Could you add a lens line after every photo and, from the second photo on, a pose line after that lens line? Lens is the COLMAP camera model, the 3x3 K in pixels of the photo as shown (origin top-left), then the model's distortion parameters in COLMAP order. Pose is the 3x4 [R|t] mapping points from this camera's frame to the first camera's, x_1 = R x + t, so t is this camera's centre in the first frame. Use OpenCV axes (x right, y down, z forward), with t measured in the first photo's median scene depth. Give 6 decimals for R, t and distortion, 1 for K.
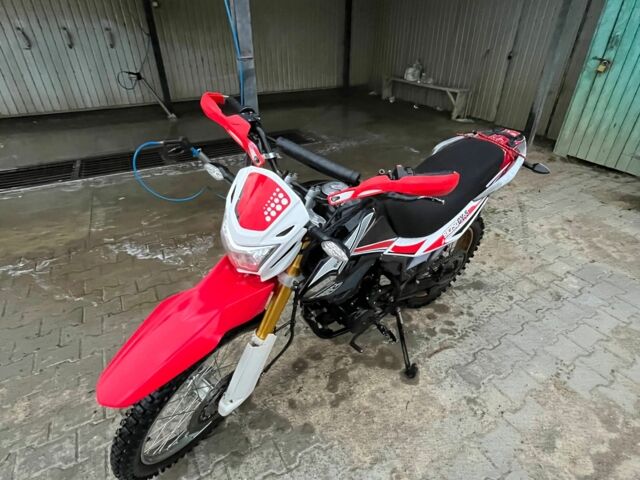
lens RADIAL K [[346.6, 0, 321.3], [0, 346.6, 239.8], [0, 0, 1]] dist [-0.002219, -0.001009]
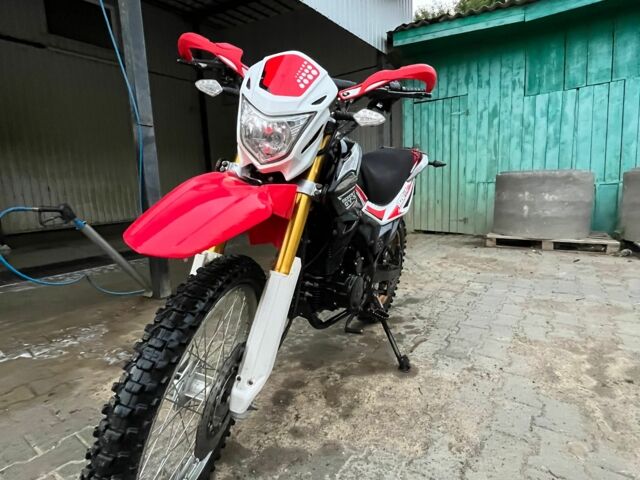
lens RADIAL K [[346.6, 0, 321.4], [0, 346.6, 238.6], [0, 0, 1]] dist [-0.002219, -0.001009]
pose [[0.909330, -0.100600, 0.403730, -0.291077], [0.252311, 0.904887, -0.342809, 0.364110], [-0.330844, 0.413592, 0.848224, 0.180284]]
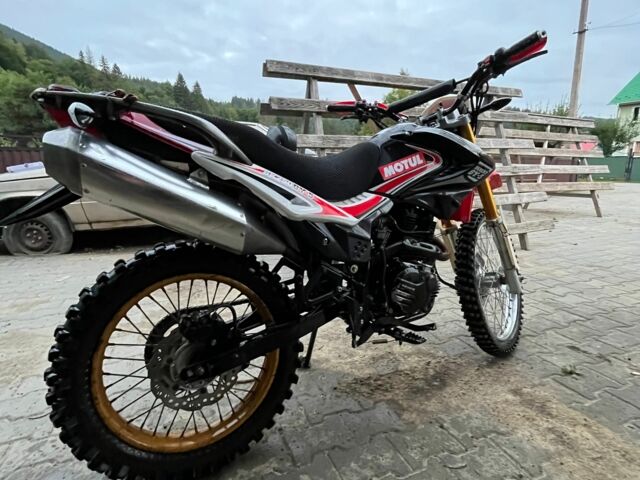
lens RADIAL K [[346.6, 0, 319.4], [0, 346.6, 239.0], [0, 0, 1]] dist [-0.002219, -0.001009]
pose [[-0.991264, -0.024751, 0.129549, 0.122071], [0.070471, 0.730884, 0.678853, -0.496276], [-0.111488, 0.682052, -0.722755, 1.536002]]
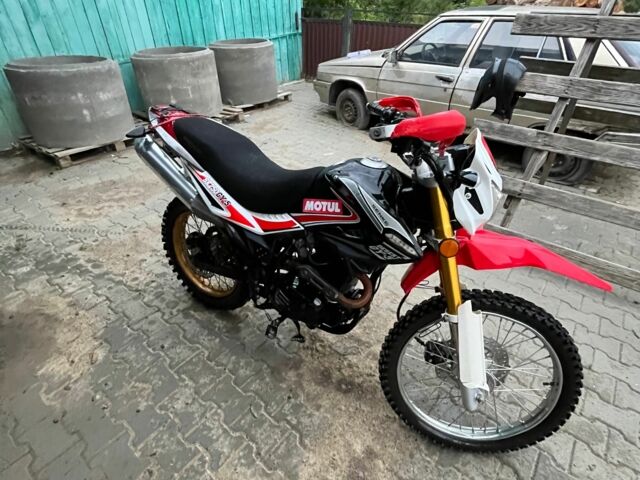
lens RADIAL K [[346.6, 0, 320.2], [0, 346.6, 239.0], [0, 0, 1]] dist [-0.002219, -0.001009]
pose [[-0.357182, -0.543786, 0.759419, -0.578229], [0.467919, 0.599496, 0.649351, -0.543999], [-0.808376, 0.587284, 0.040319, 0.874058]]
